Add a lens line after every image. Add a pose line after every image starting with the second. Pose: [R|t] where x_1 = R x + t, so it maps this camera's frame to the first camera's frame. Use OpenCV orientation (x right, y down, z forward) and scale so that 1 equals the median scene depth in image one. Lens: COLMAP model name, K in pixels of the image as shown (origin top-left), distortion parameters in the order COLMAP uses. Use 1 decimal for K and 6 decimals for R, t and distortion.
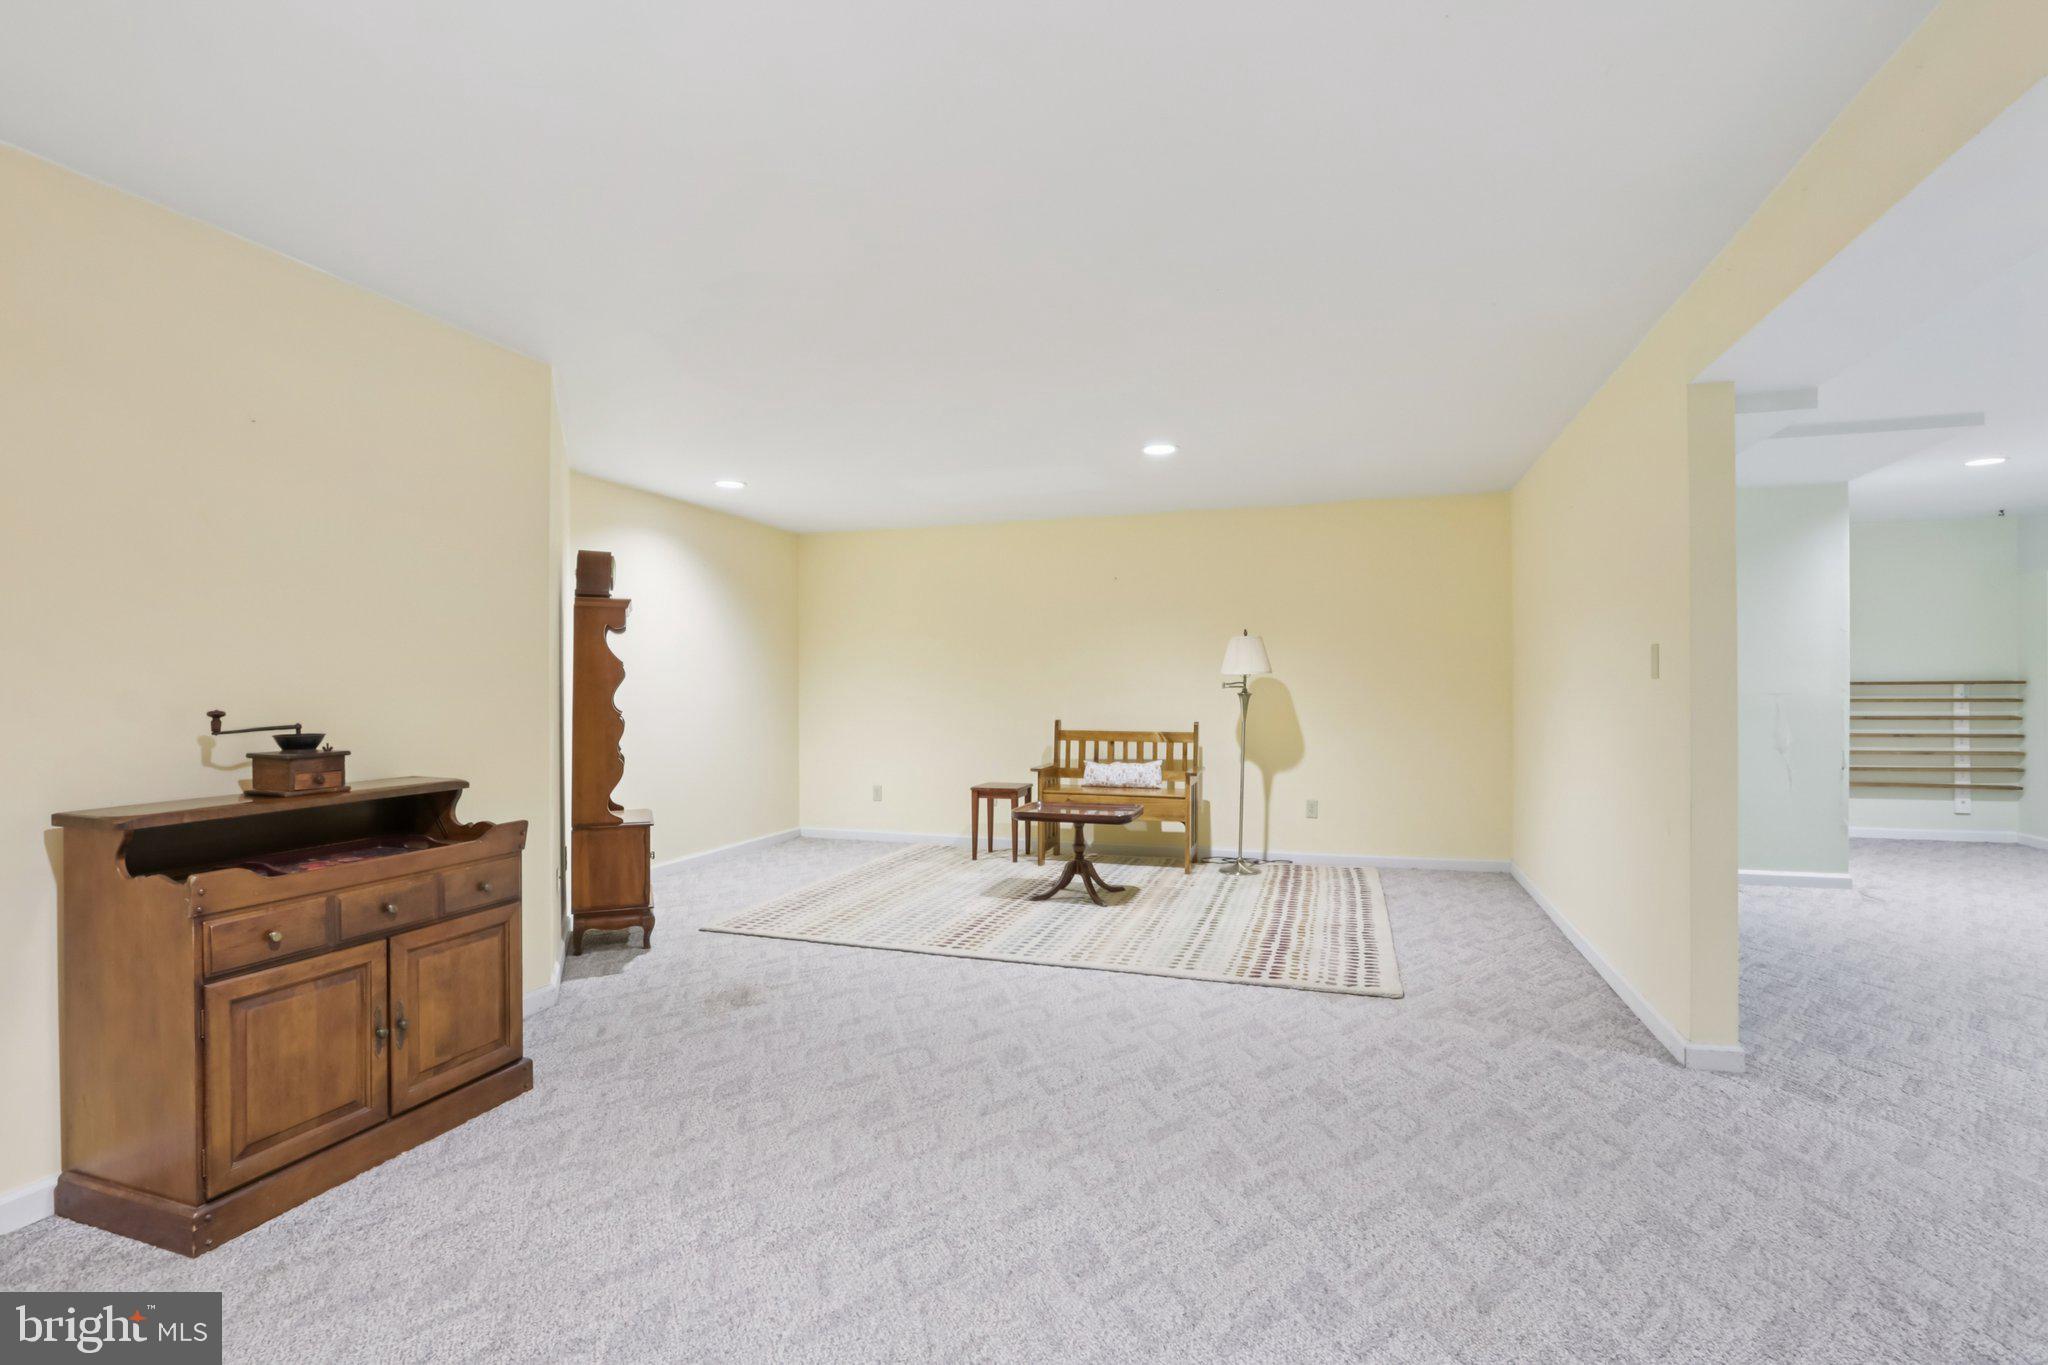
lens RADIAL K [[959.1, 0, 1029.0], [0, 959.1, 682.6], [0, 0, 1]] dist [-0.019338, 0.000052]
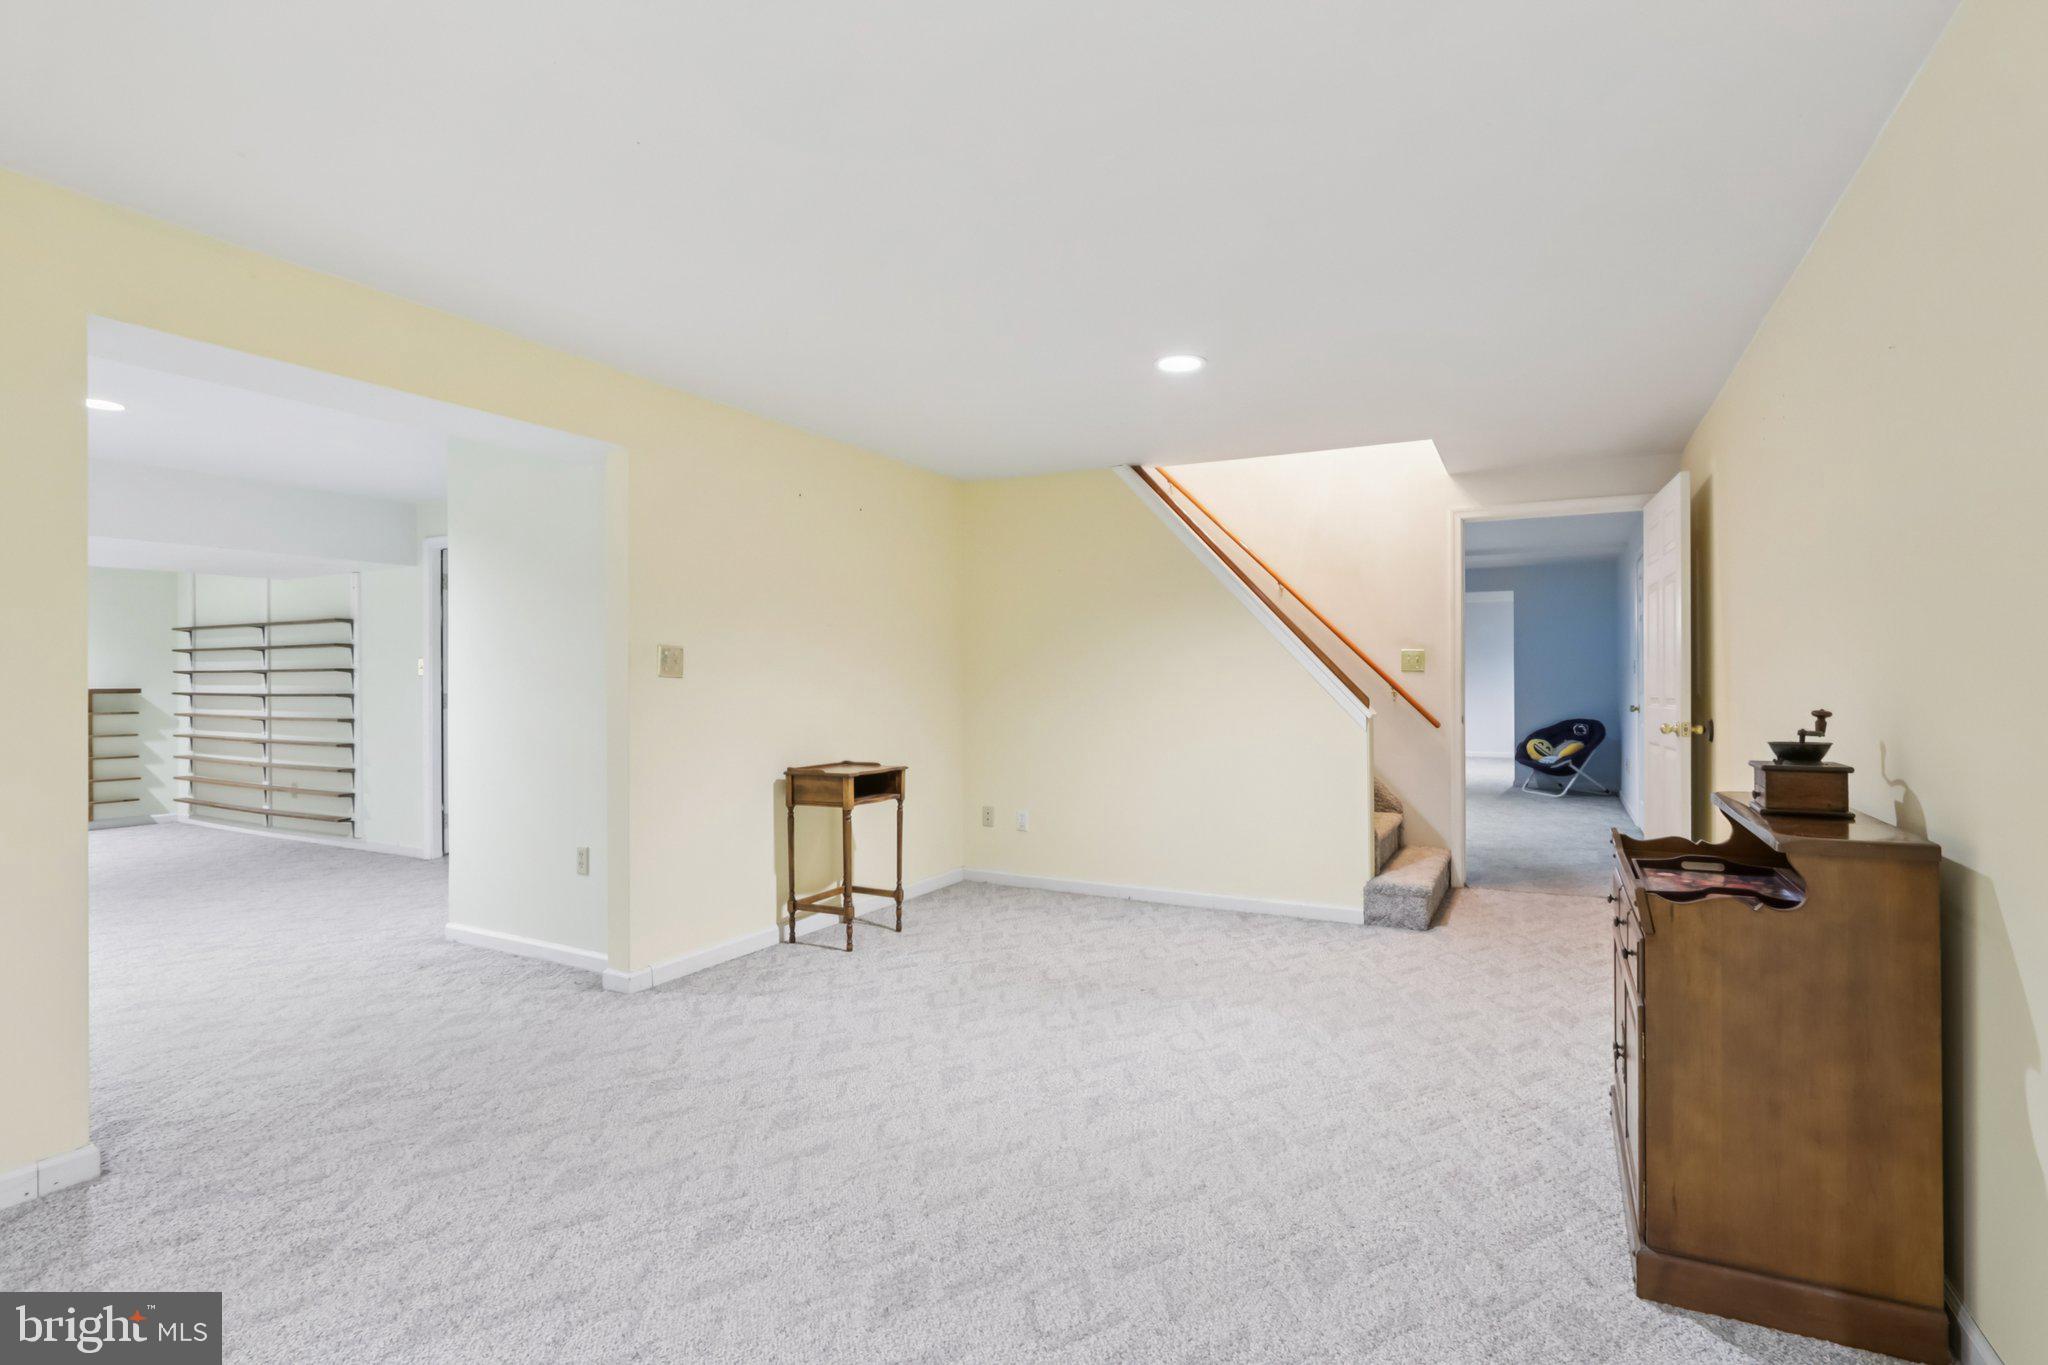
lens RADIAL K [[959.1, 0, 1024.9], [0, 959.1, 688.0], [0, 0, 1]] dist [-0.019338, 0.000052]
pose [[-0.983757, 0.005359, 0.179427, -0.309663], [0.006490, 0.999963, 0.005718, -0.002671], [-0.179390, 0.006790, -0.983755, 2.370609]]
